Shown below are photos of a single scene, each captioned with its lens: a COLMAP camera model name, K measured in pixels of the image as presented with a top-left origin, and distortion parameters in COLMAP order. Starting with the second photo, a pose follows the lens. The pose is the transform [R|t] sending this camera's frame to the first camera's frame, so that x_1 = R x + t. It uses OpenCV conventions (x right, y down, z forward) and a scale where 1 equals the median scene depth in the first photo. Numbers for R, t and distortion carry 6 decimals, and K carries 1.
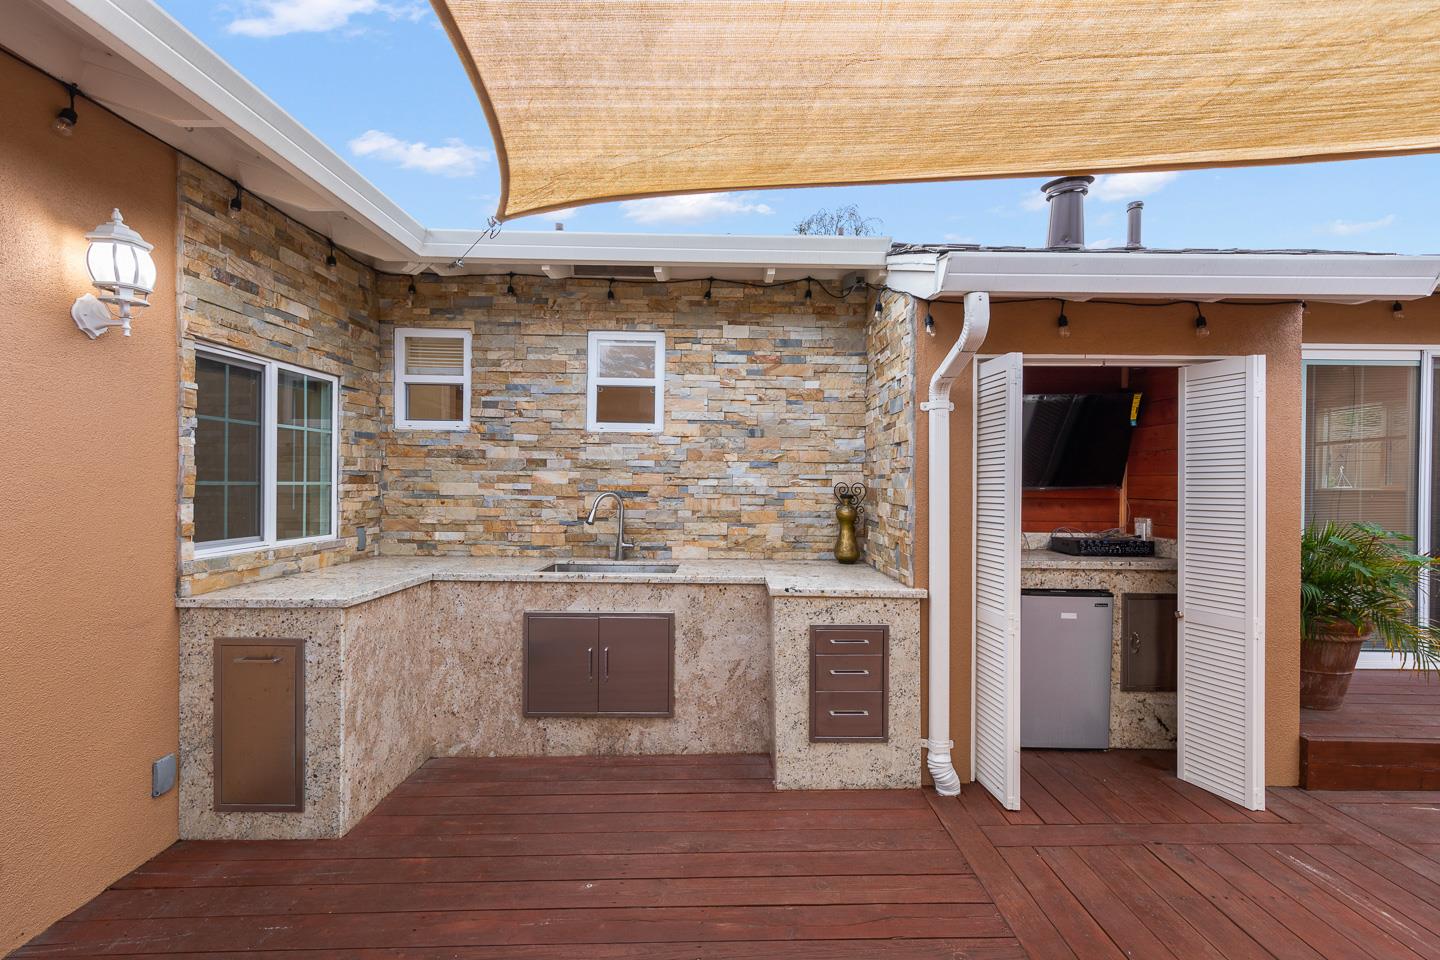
lens RADIAL K [[598.7, 0, 724.2], [0, 598.7, 485.0], [0, 0, 1]] dist [0.003357, 0.000213]
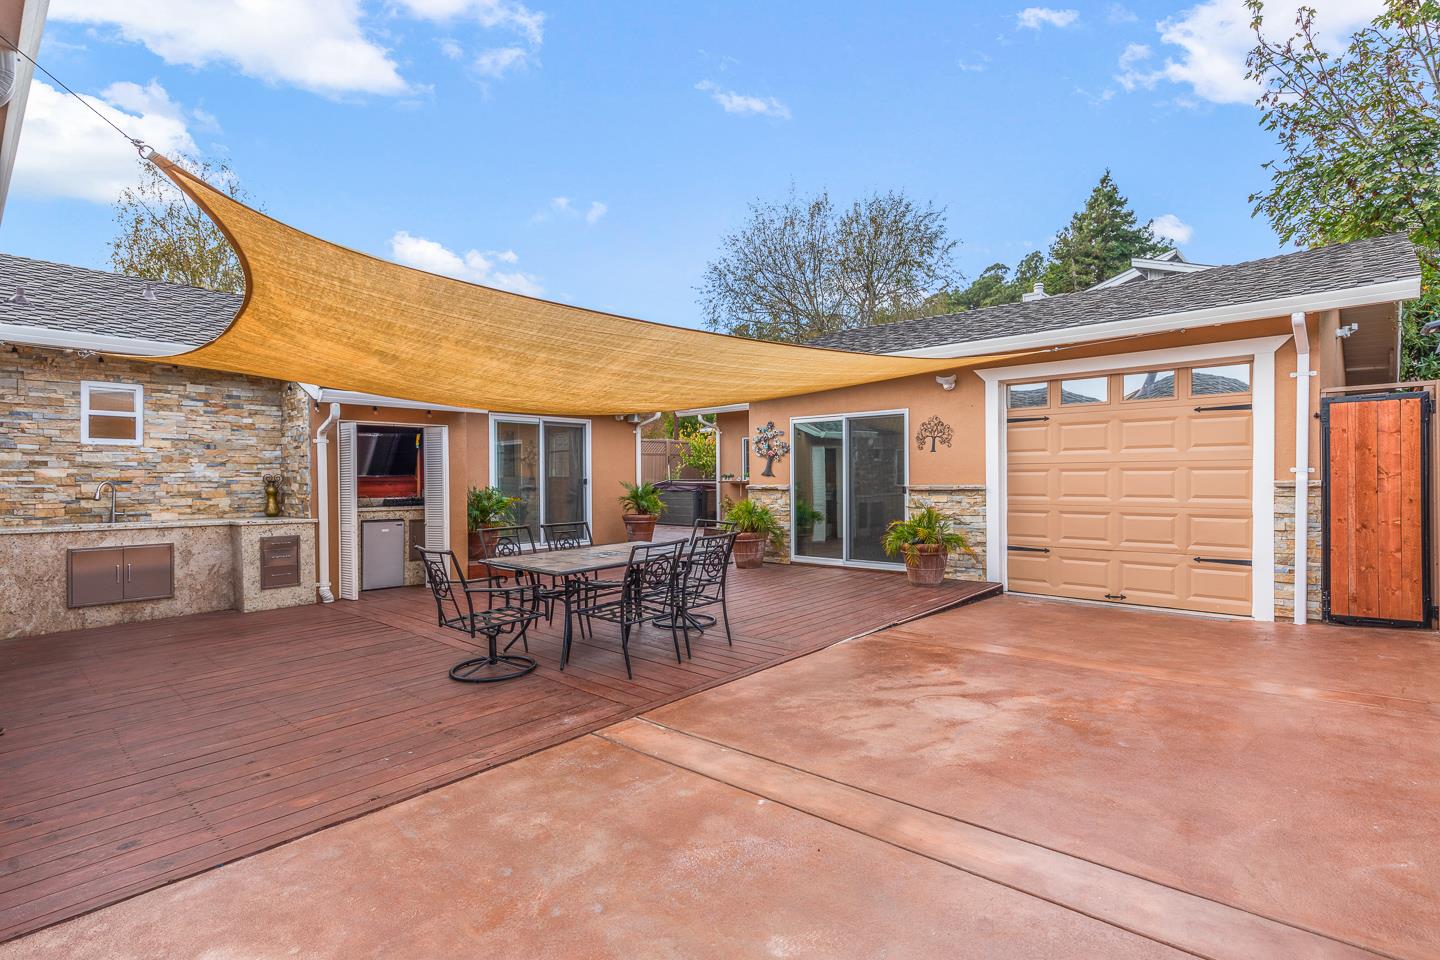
lens RADIAL K [[724.0, 0, 728.9], [0, 724.0, 480.4], [0, 0, 1]] dist [0.009998, -0.000997]
pose [[0.675885, -0.015419, 0.736846, -0.503194], [0.014856, 0.999863, 0.007296, 0.019586], [-0.736857, 0.006015, 0.676022, -1.594900]]
